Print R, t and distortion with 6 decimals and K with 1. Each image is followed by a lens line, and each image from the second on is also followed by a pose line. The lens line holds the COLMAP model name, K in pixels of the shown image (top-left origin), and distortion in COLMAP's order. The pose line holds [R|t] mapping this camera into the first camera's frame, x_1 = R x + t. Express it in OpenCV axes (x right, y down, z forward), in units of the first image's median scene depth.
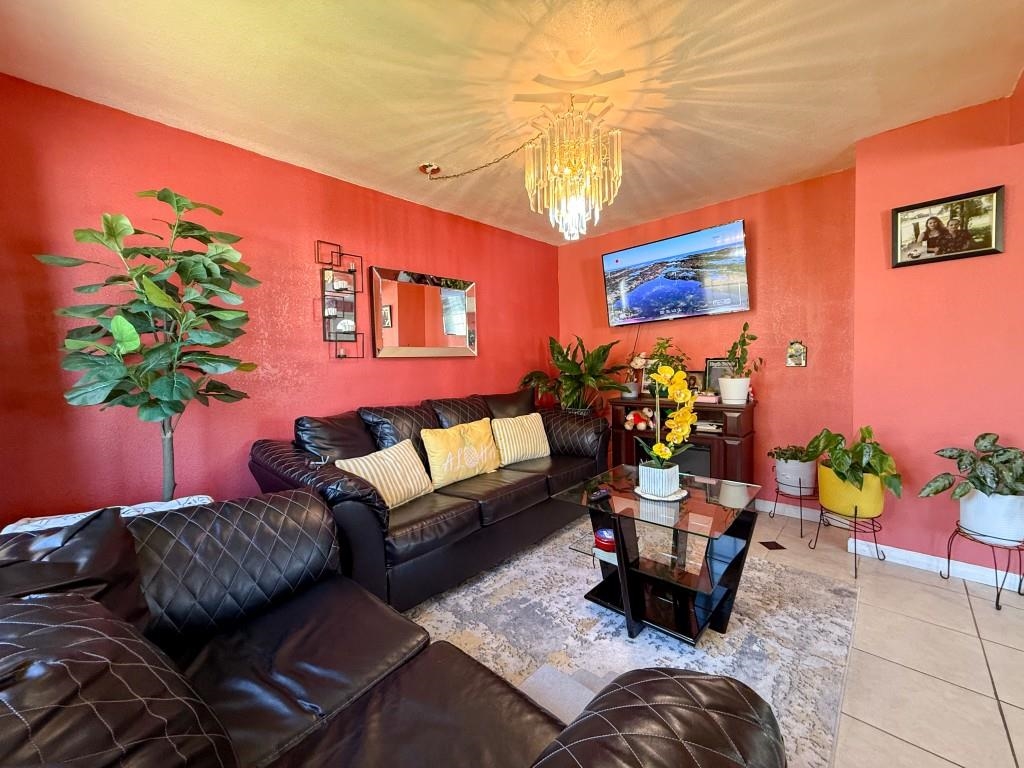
lens RADIAL K [[408.2, 0, 512.4], [0, 408.2, 382.6], [0, 0, 1]] dist [0.001246, -0.001057]
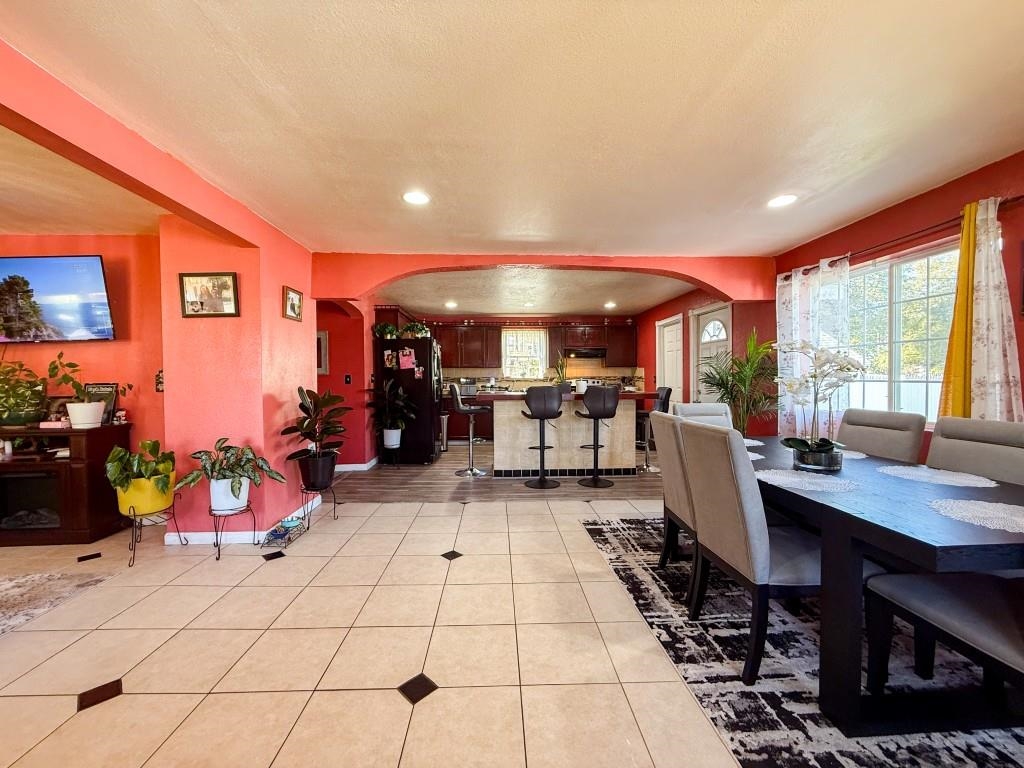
lens RADIAL K [[408.2, 0, 514.5], [0, 408.2, 386.6], [0, 0, 1]] dist [0.001246, -0.001057]
pose [[0.698204, 0.007636, 0.715858, 0.768218], [0.023601, 0.999154, -0.033676, 0.010226], [-0.715509, 0.040408, 0.697433, -0.697001]]
